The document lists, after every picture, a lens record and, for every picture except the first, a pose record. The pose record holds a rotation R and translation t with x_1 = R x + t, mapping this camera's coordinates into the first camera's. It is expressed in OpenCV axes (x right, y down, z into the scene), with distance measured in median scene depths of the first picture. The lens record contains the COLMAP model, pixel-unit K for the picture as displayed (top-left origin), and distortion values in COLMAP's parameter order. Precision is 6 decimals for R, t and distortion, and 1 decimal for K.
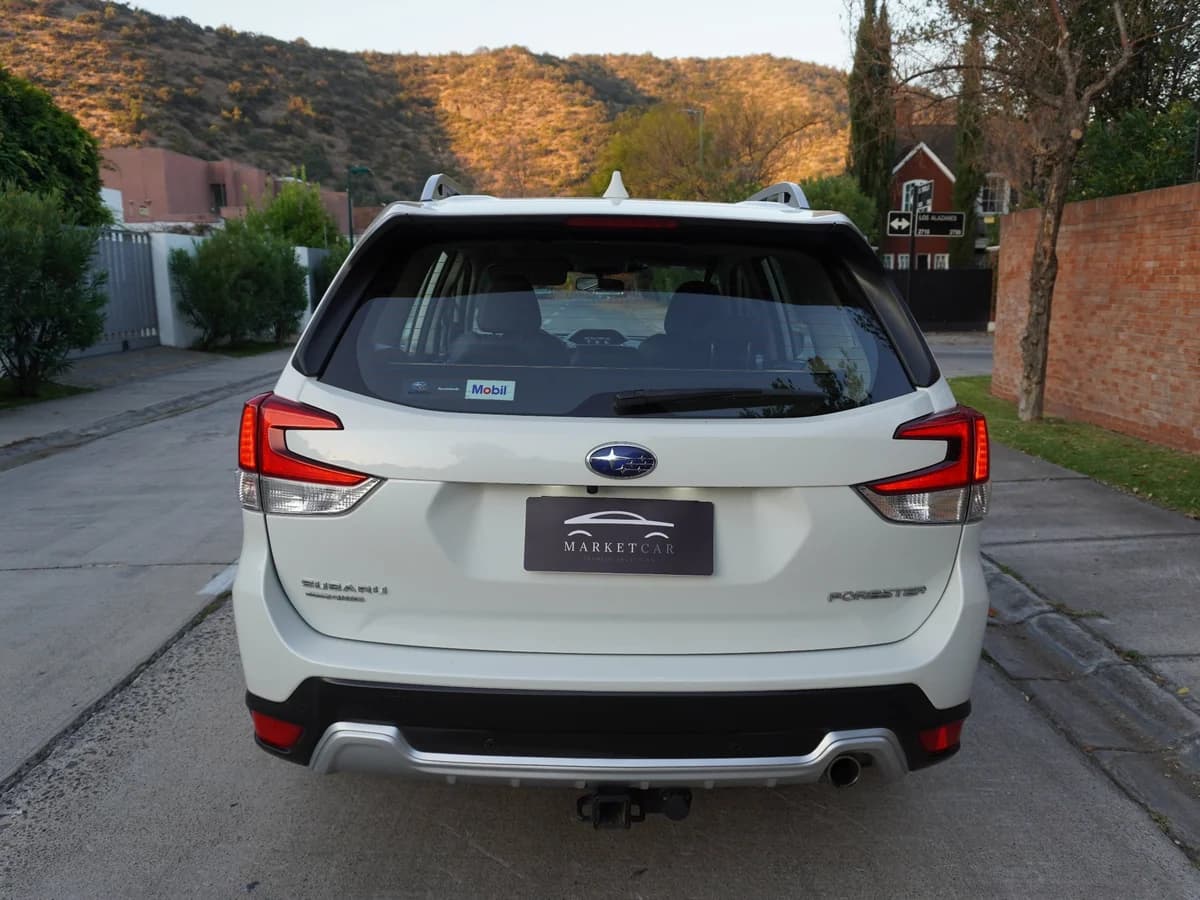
lens RADIAL K [[906.9, 0, 600.0], [0, 906.9, 450.0], [0, 0, 1]] dist [0.000649, 0.006047]
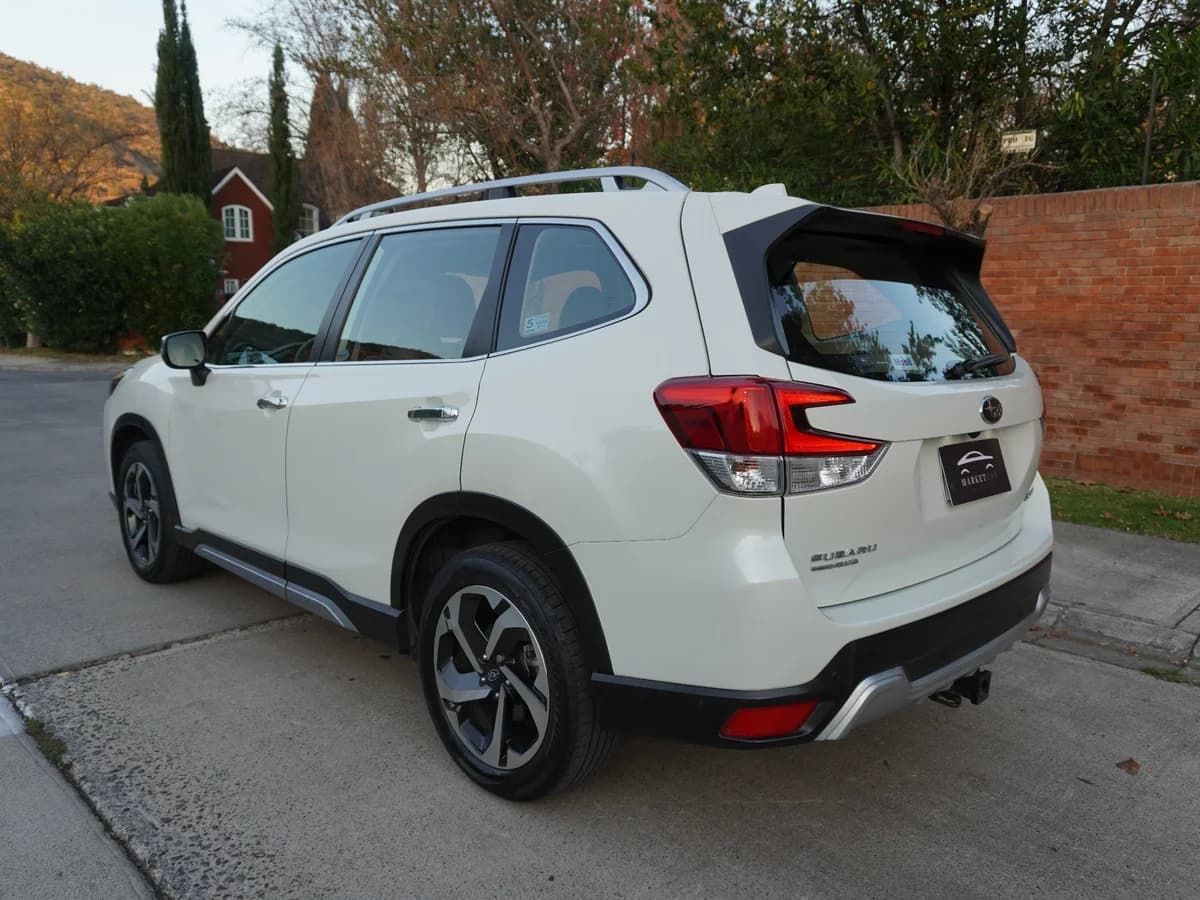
lens RADIAL K [[906.9, 0, 600.0], [0, 906.9, 450.0], [0, 0, 1]] dist [0.000649, 0.006047]
pose [[0.729711, -0.105731, 0.675532, -0.283432], [0.125750, 0.991872, 0.019409, -0.005716], [-0.672093, 0.070785, 0.737075, 0.096539]]
